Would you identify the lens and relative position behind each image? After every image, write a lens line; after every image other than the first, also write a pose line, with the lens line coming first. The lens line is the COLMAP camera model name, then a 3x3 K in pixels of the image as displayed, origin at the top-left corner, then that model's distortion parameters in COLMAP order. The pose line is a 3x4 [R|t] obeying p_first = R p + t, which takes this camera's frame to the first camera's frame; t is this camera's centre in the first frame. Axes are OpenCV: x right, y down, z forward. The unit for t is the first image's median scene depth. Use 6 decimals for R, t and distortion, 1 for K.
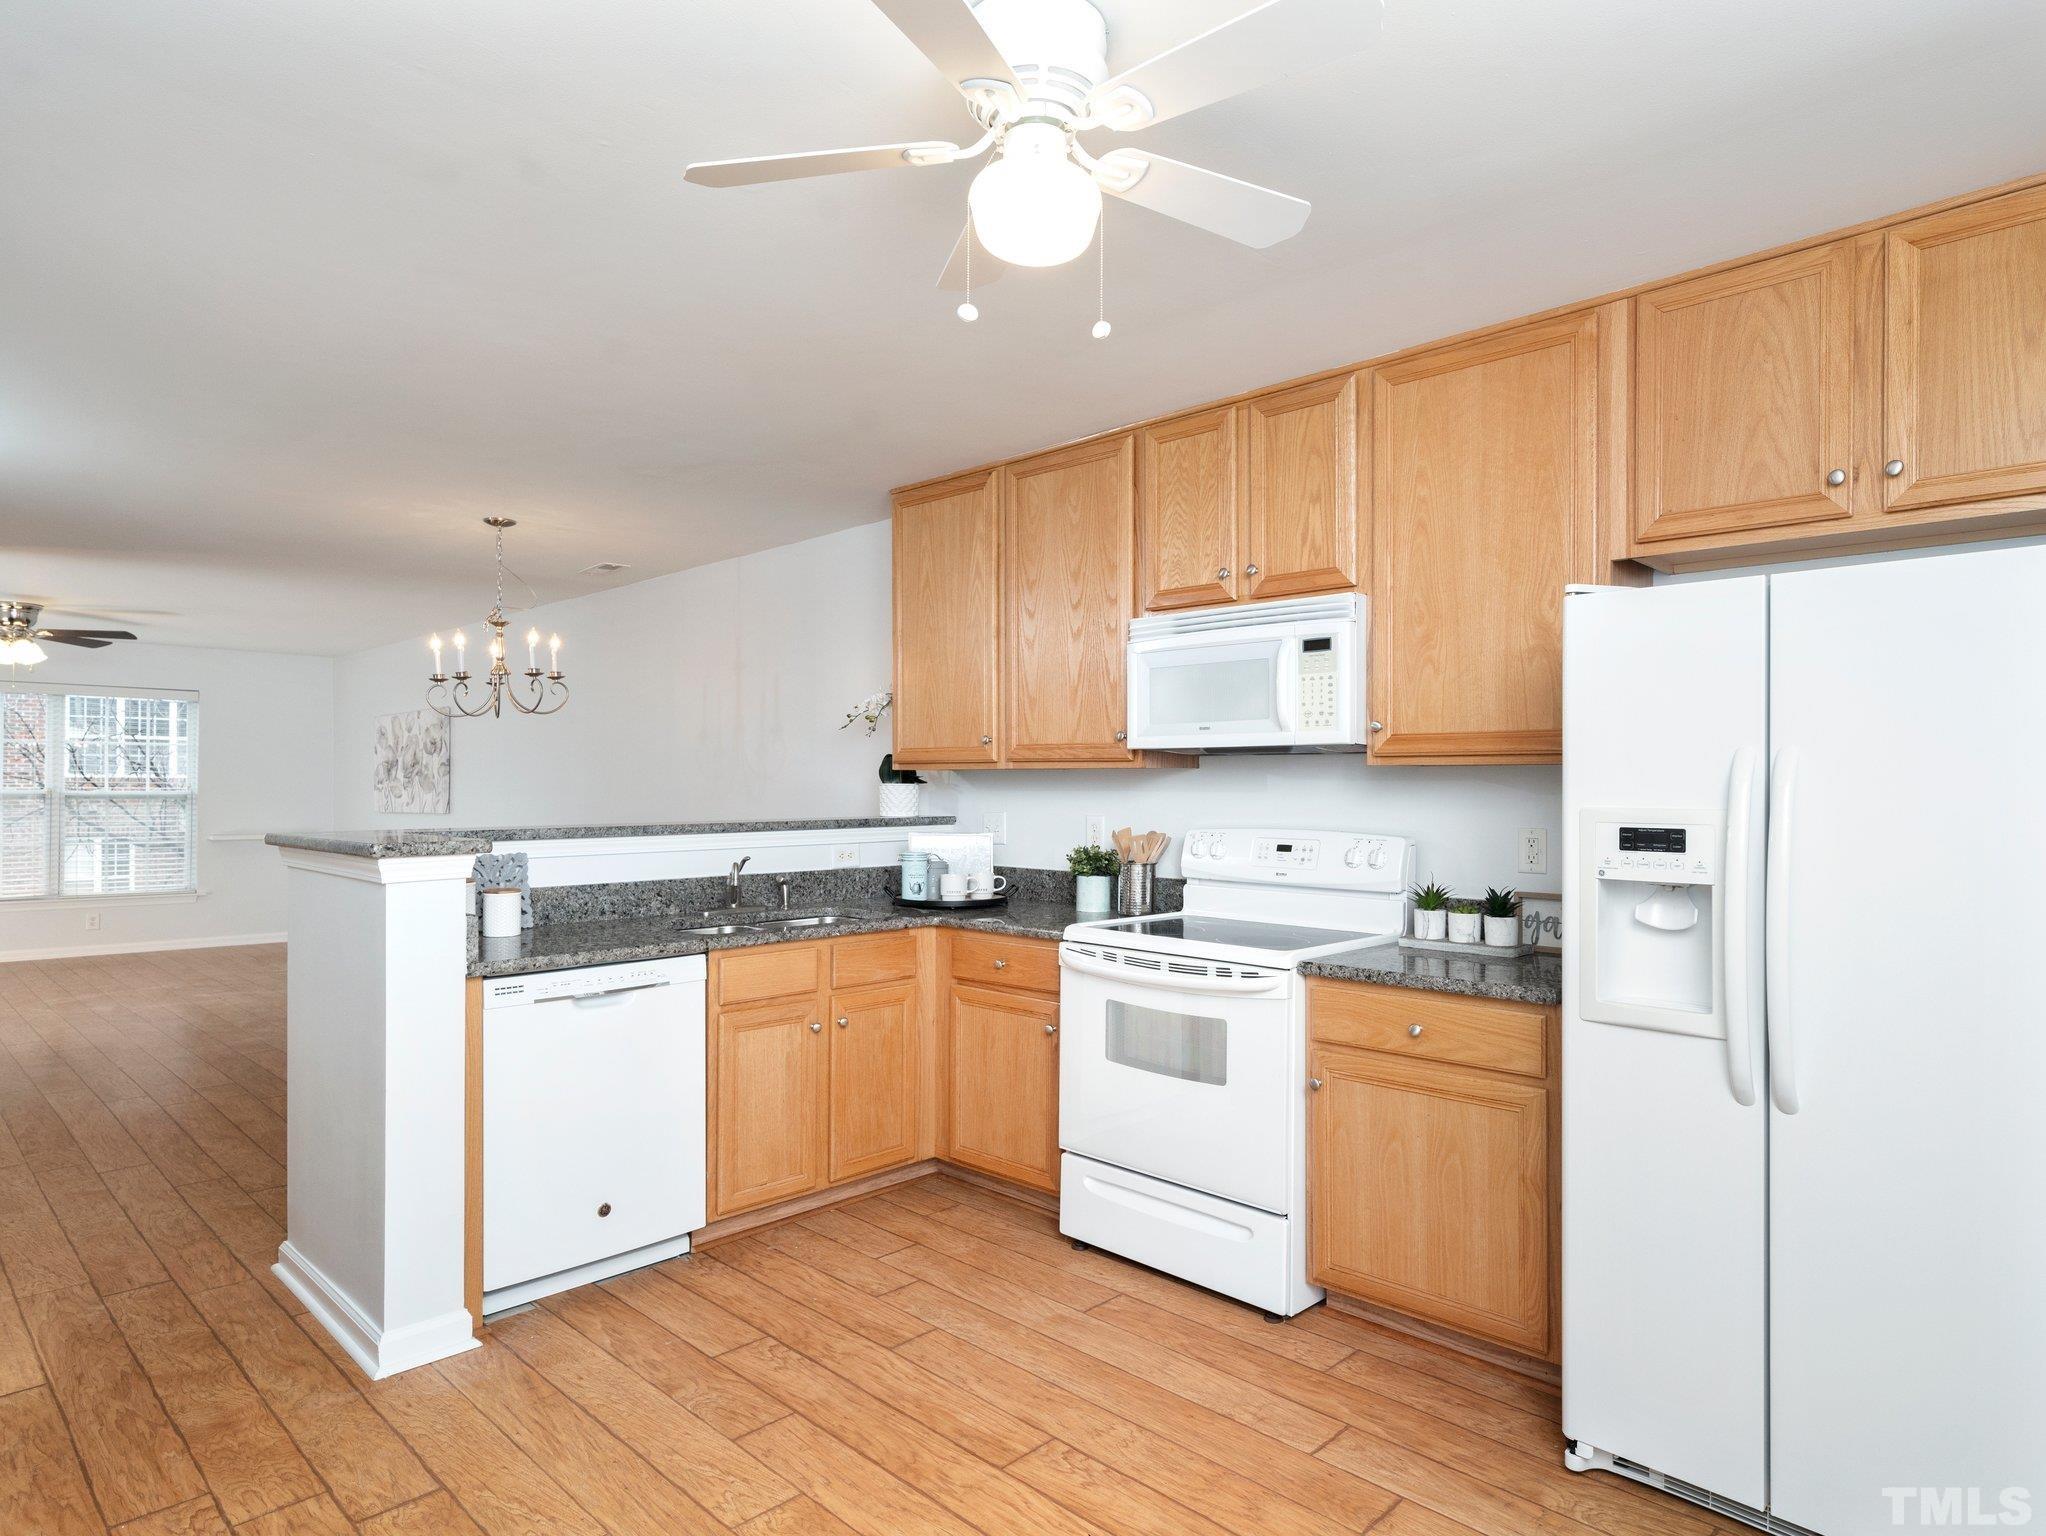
lens RADIAL K [[1179.5, 0, 1023.0], [0, 1179.5, 768.0], [0, 0, 1]] dist [0.003427, 0.001359]
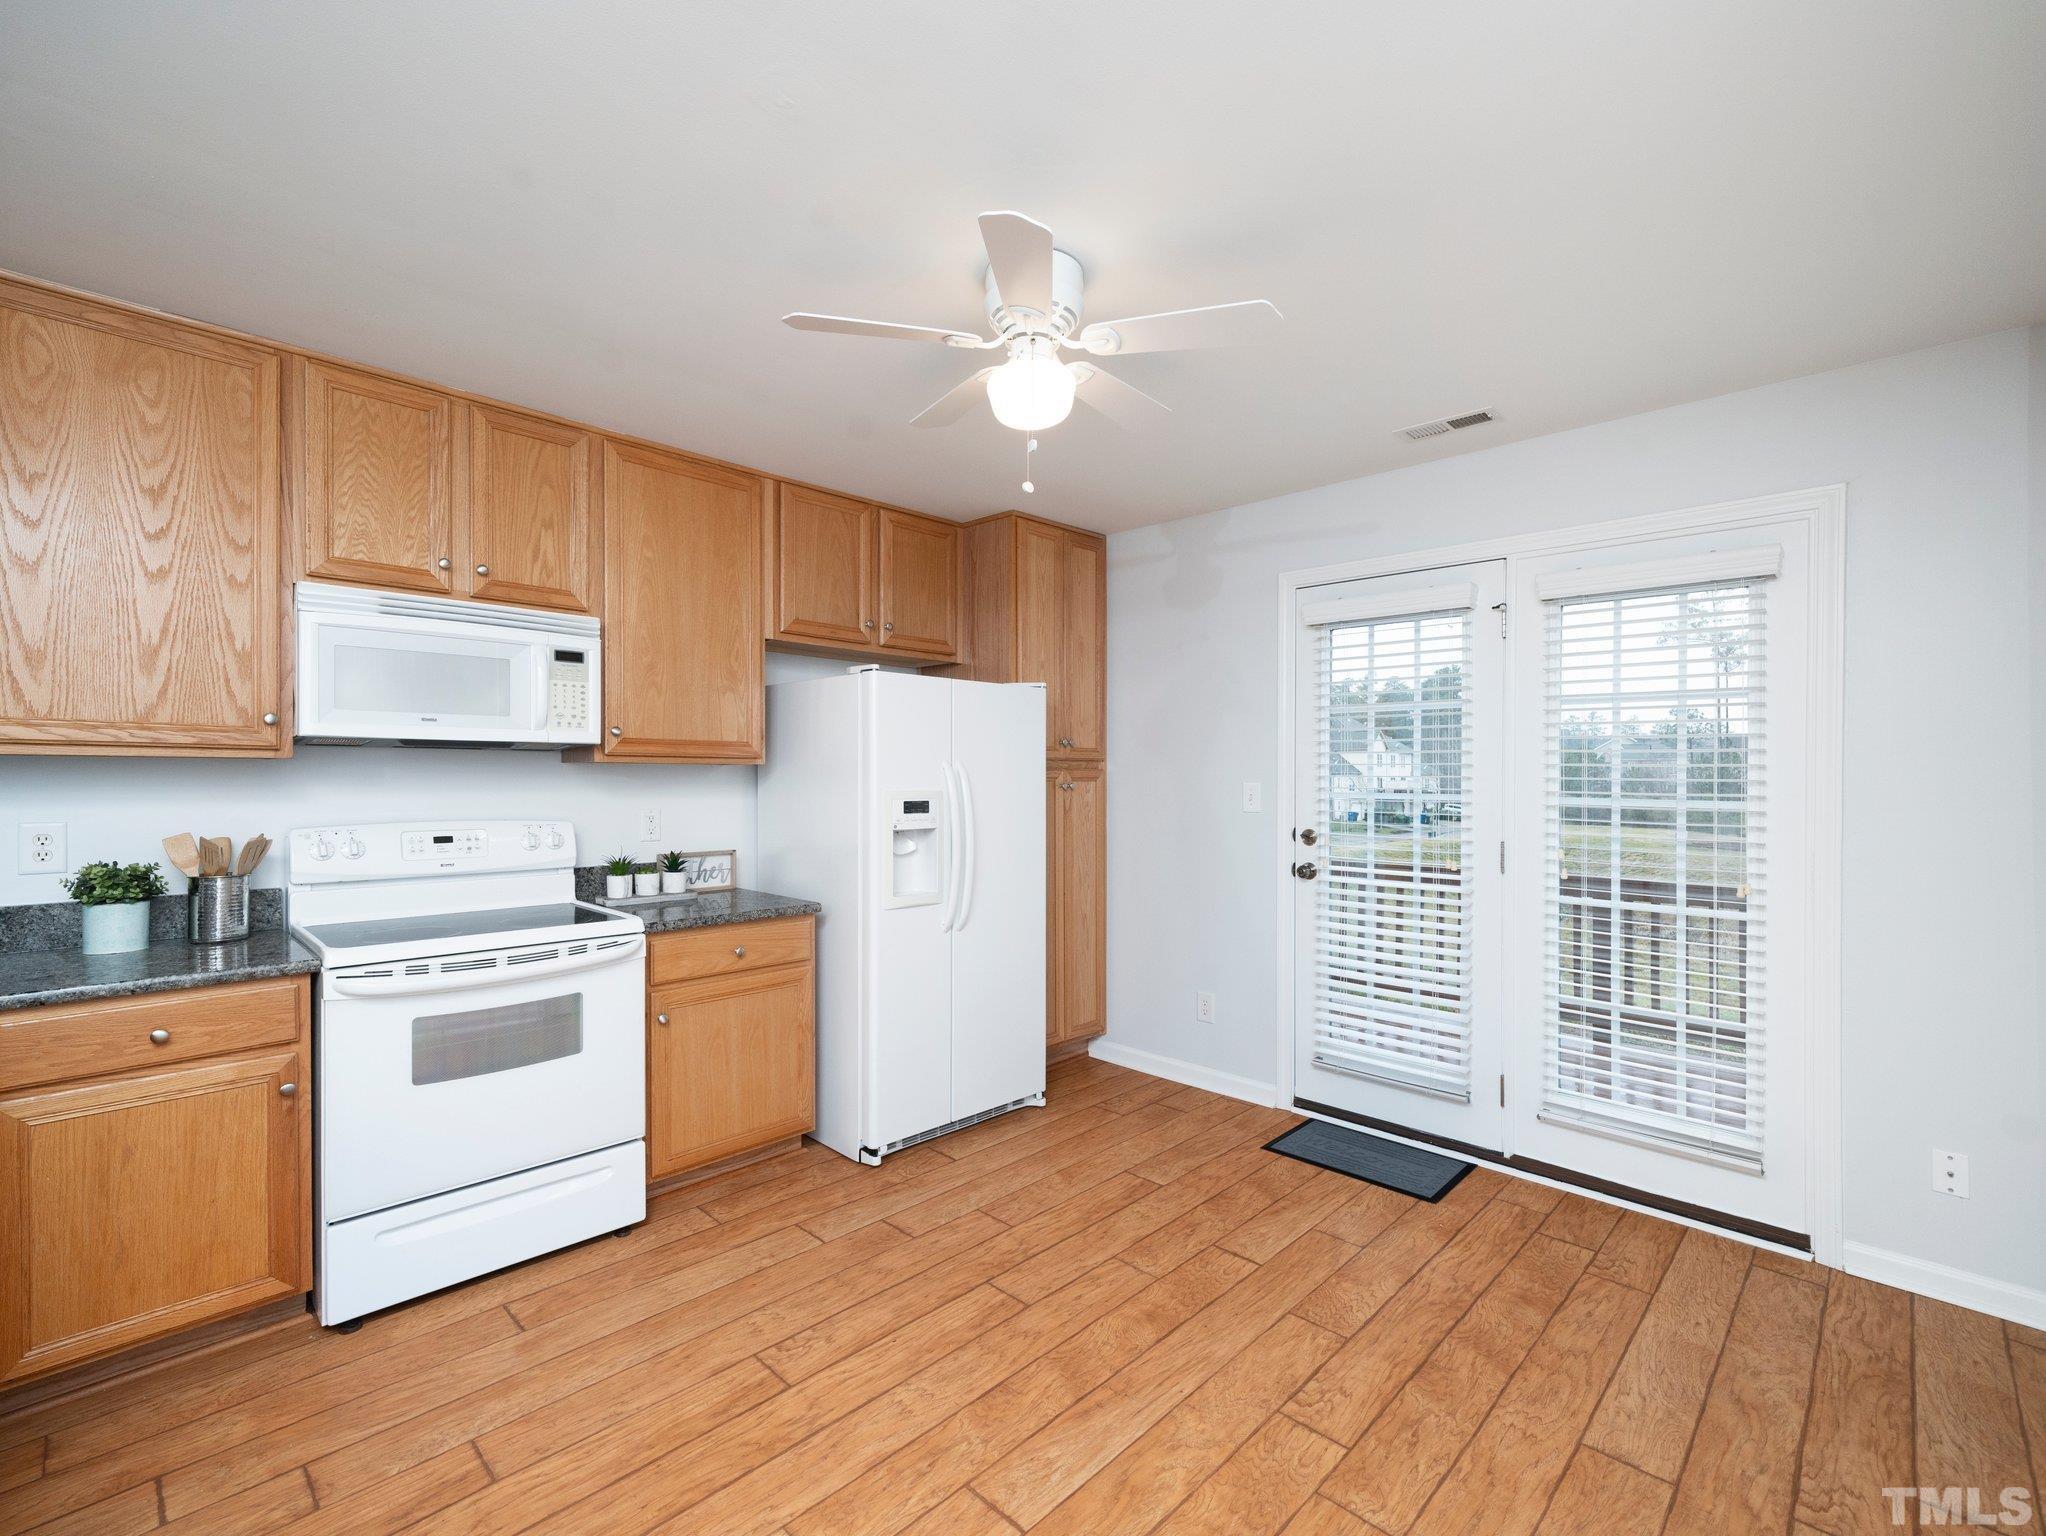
lens RADIAL K [[880.7, 0, 1023.0], [0, 880.7, 768.0], [0, 0, 1]] dist [0.000384, 0.000178]
pose [[0.018995, 0.008730, 0.999781, -0.654061], [-0.016046, 0.999836, -0.008426, 0.004942], [-0.999691, -0.015882, 0.019132, 0.586505]]
